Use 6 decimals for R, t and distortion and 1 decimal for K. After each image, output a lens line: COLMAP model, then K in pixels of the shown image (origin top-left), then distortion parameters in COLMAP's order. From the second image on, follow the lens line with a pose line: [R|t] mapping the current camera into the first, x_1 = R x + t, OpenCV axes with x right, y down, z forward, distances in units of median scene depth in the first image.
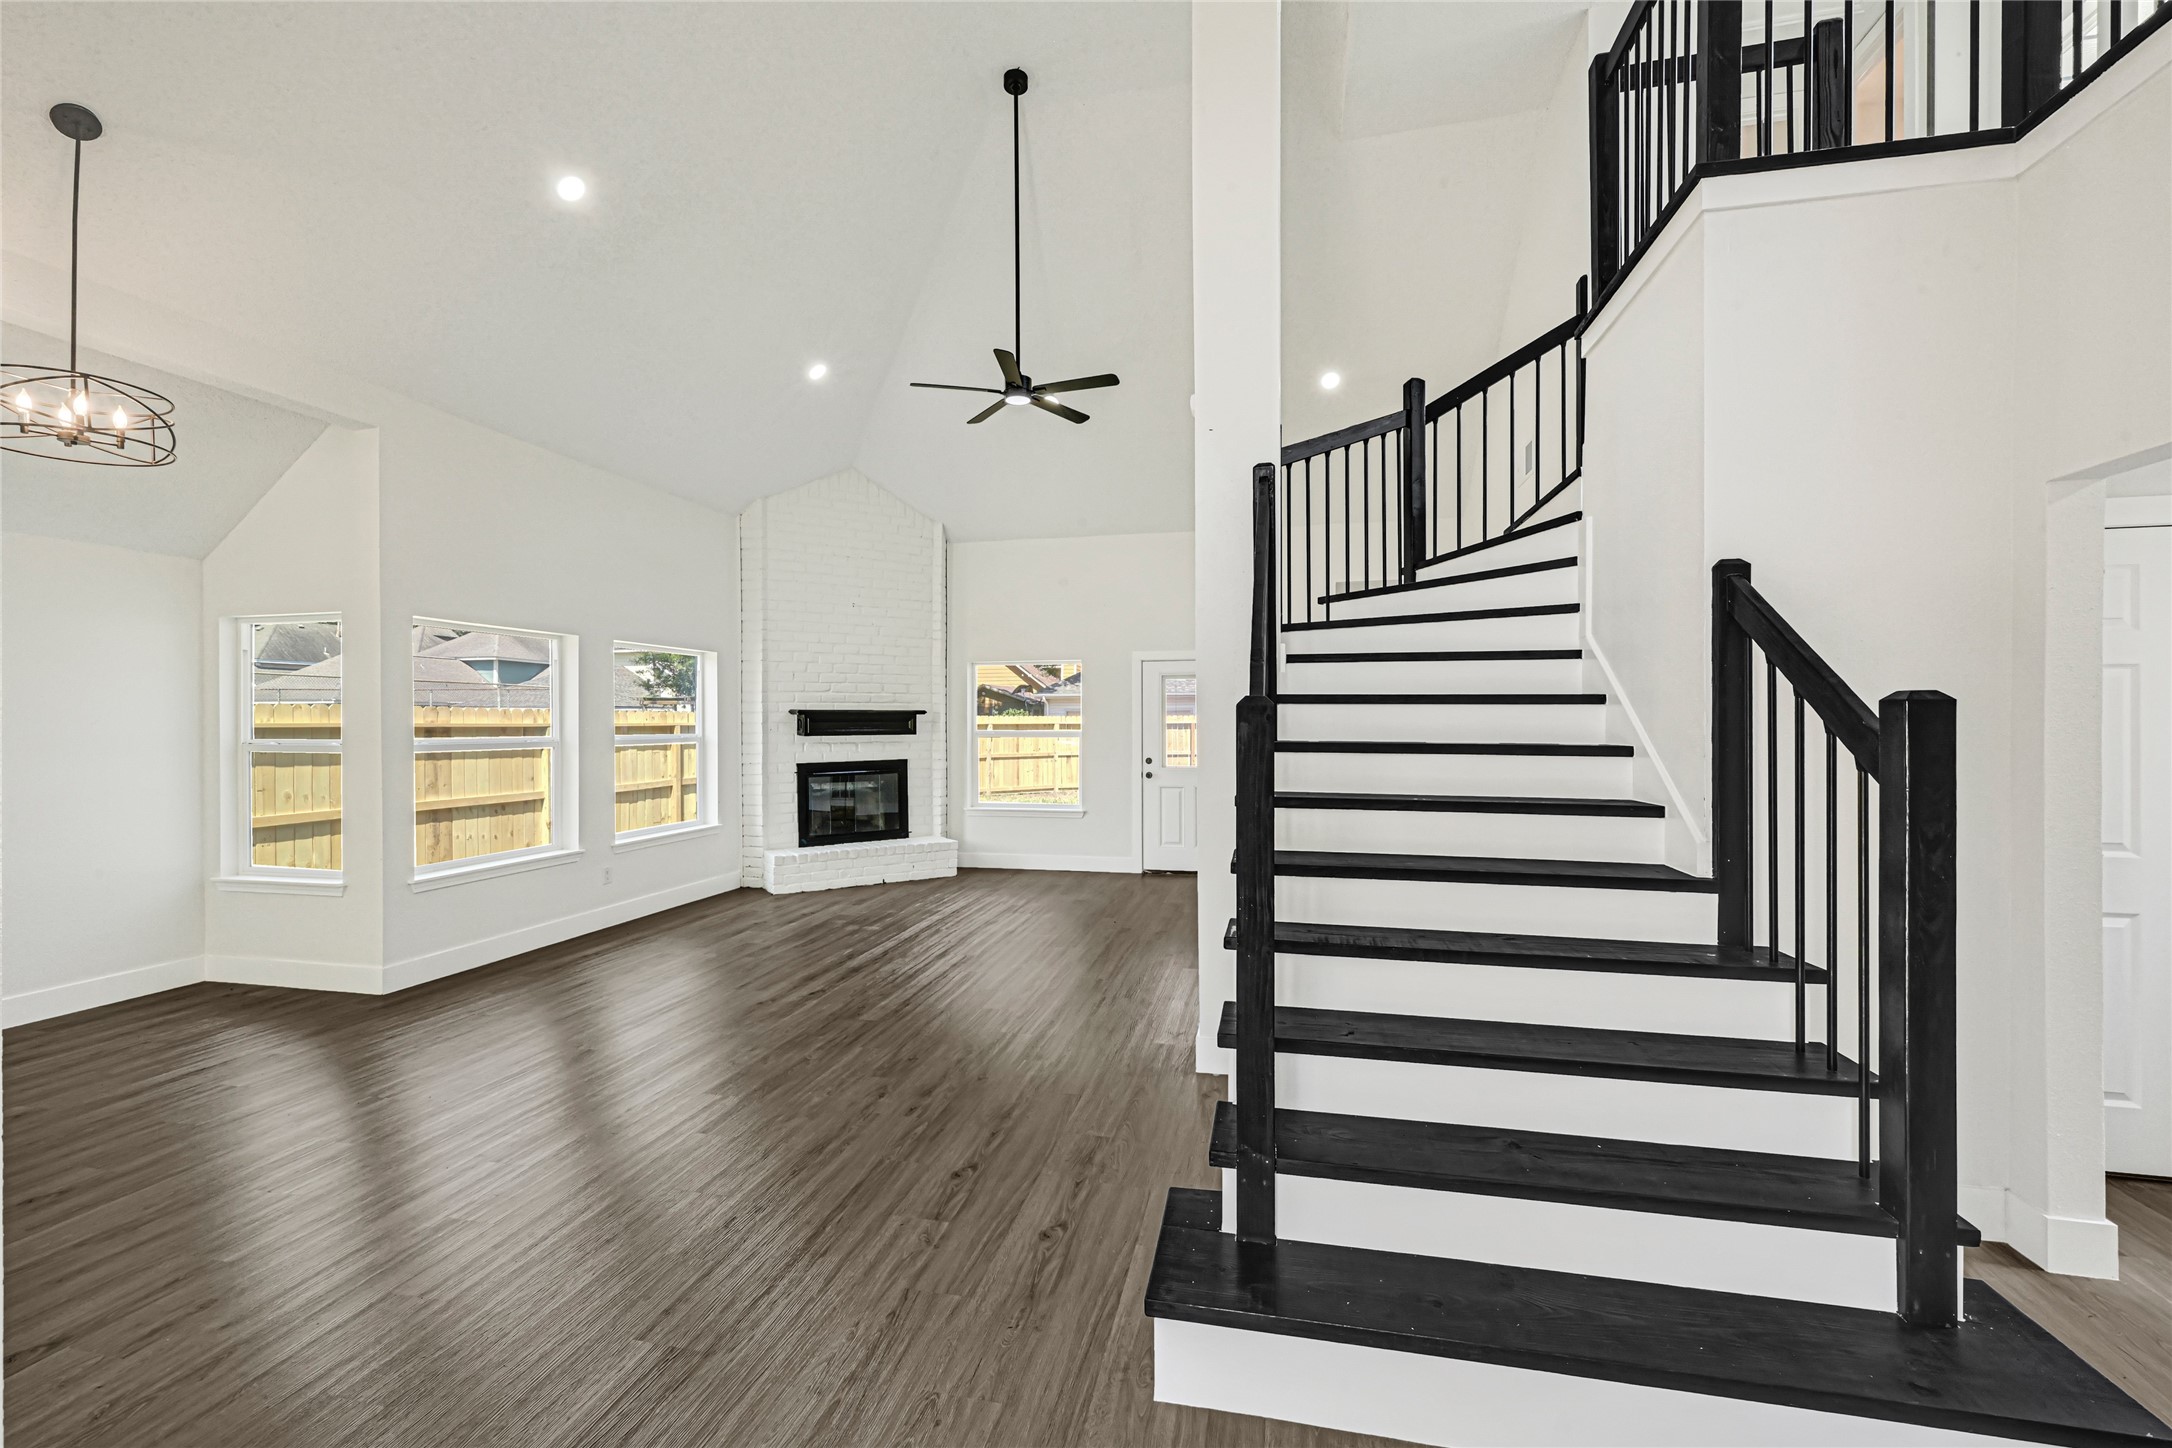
lens RADIAL K [[874.5, 0, 1083.7], [0, 874.5, 725.1], [0, 0, 1]] dist [-0.003218, -0.000325]
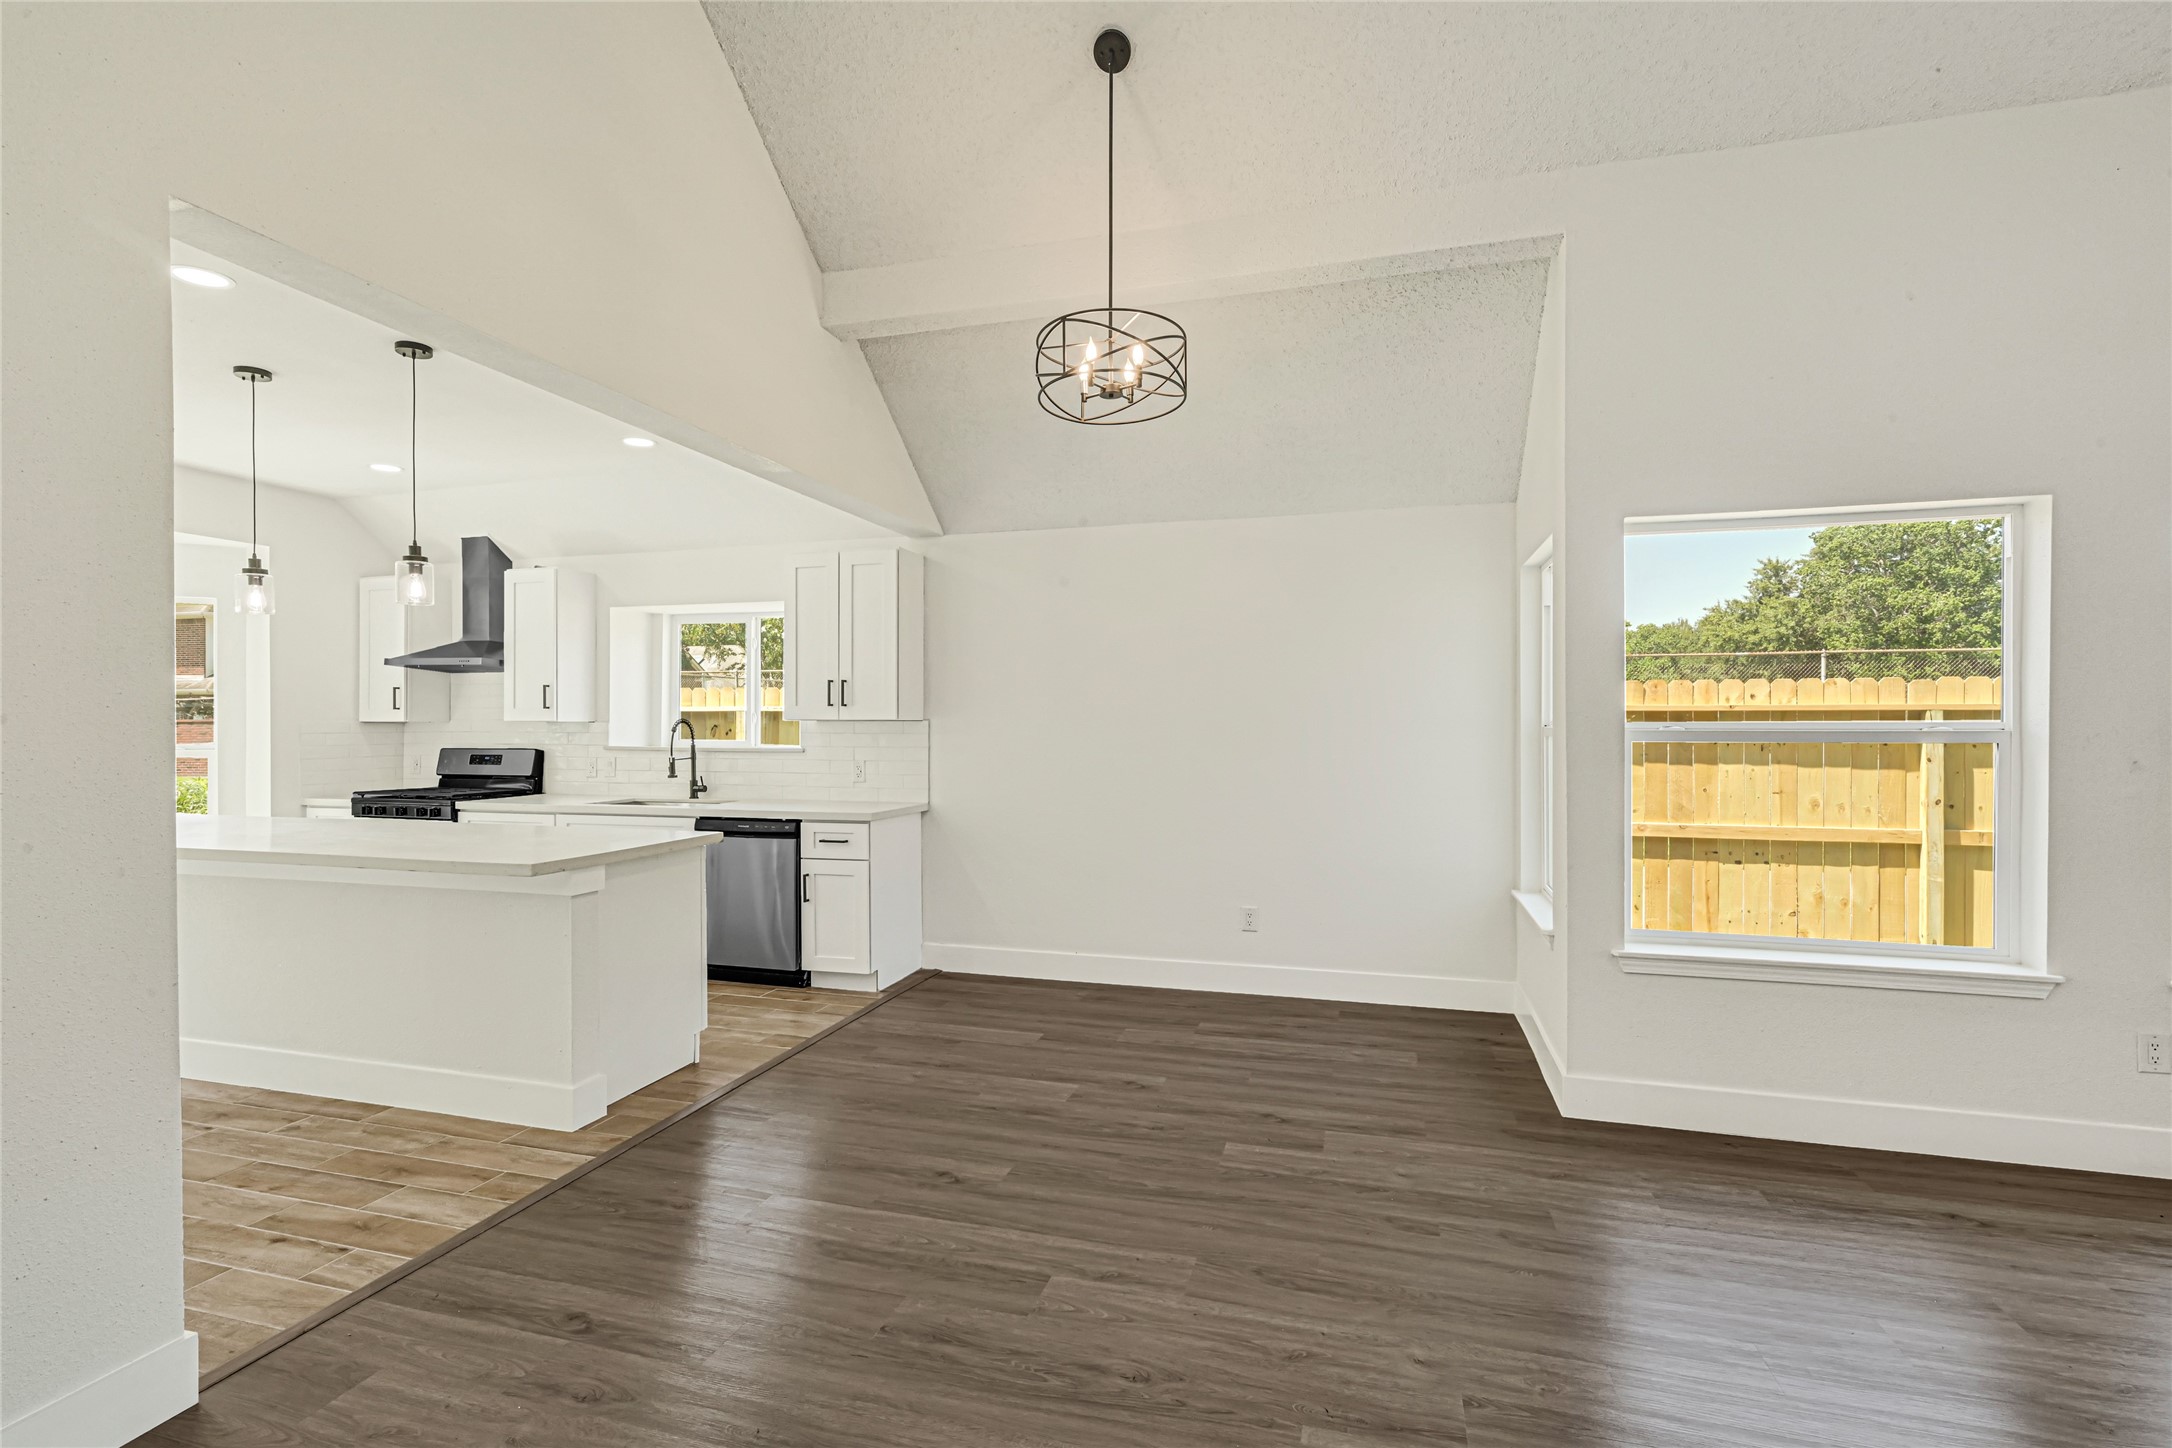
lens RADIAL K [[992.5, 0, 1088.7], [0, 992.5, 725.0], [0, 0, 1]] dist [0.000118, 0.000629]
pose [[-0.058281, 0.003186, -0.998295, -0.031390], [-0.000220, 0.999995, 0.003204, 0.010837], [0.998300, 0.000406, -0.058280, 0.394746]]
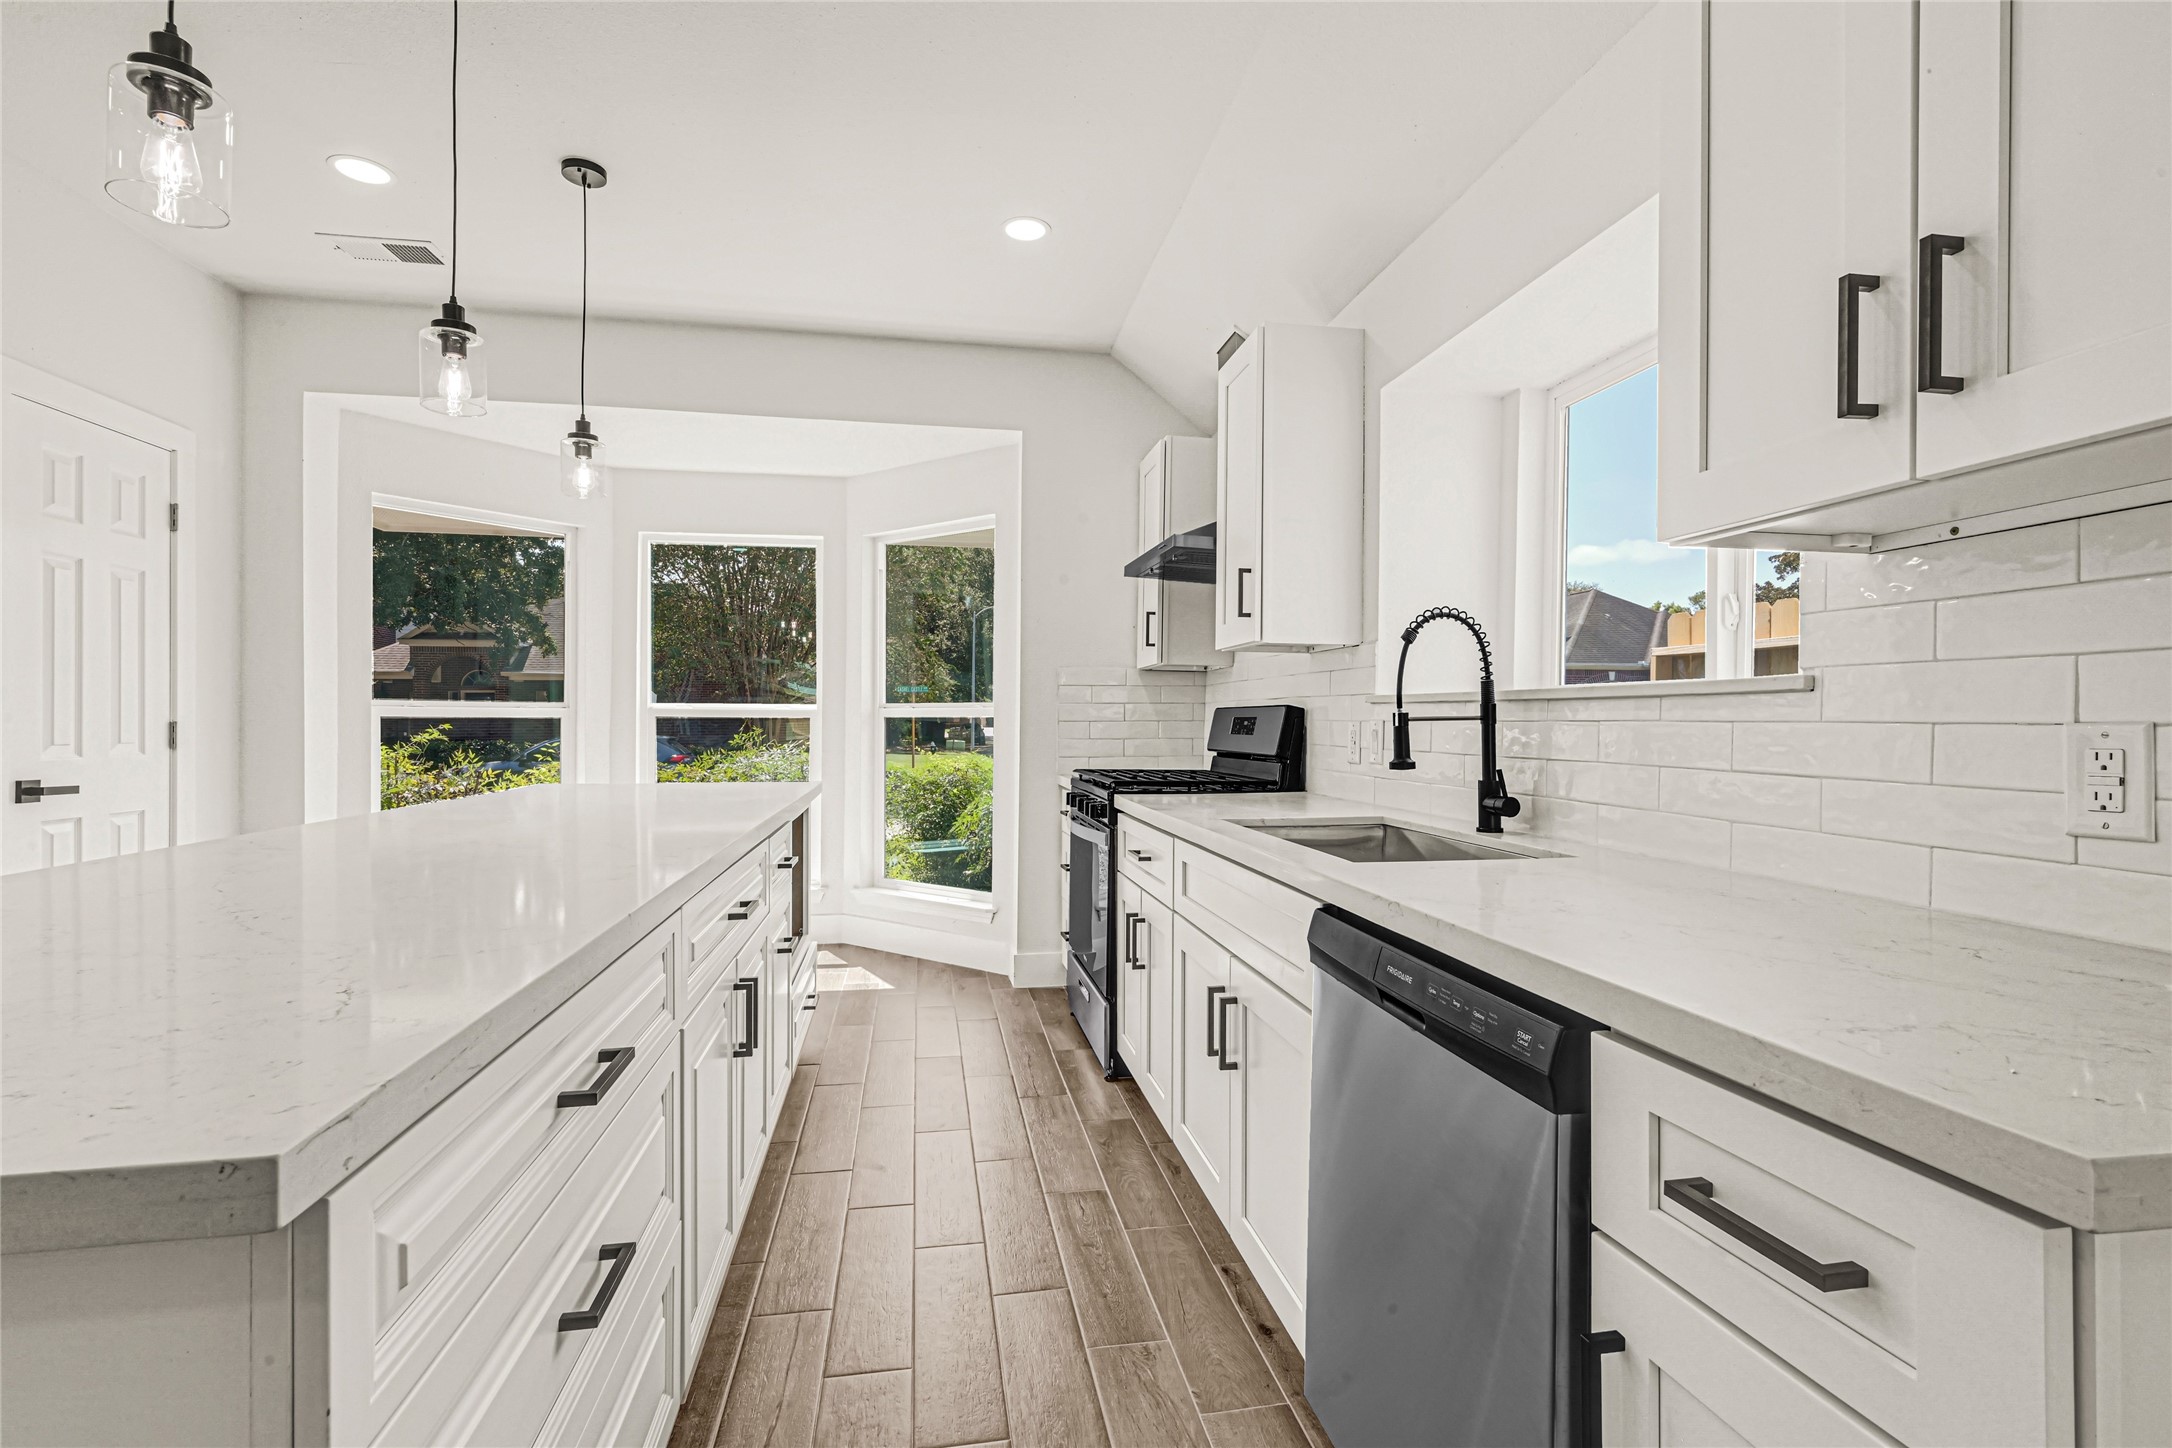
lens RADIAL K [[992.5, 0, 1089.9], [0, 992.5, 715.8], [0, 0, 1]] dist [0.000118, 0.000629]
pose [[-0.921873, -0.004844, -0.387462, -0.528767], [-0.003307, 0.999984, -0.004633, 0.037557], [0.387479, -0.002990, -0.921874, 0.265302]]
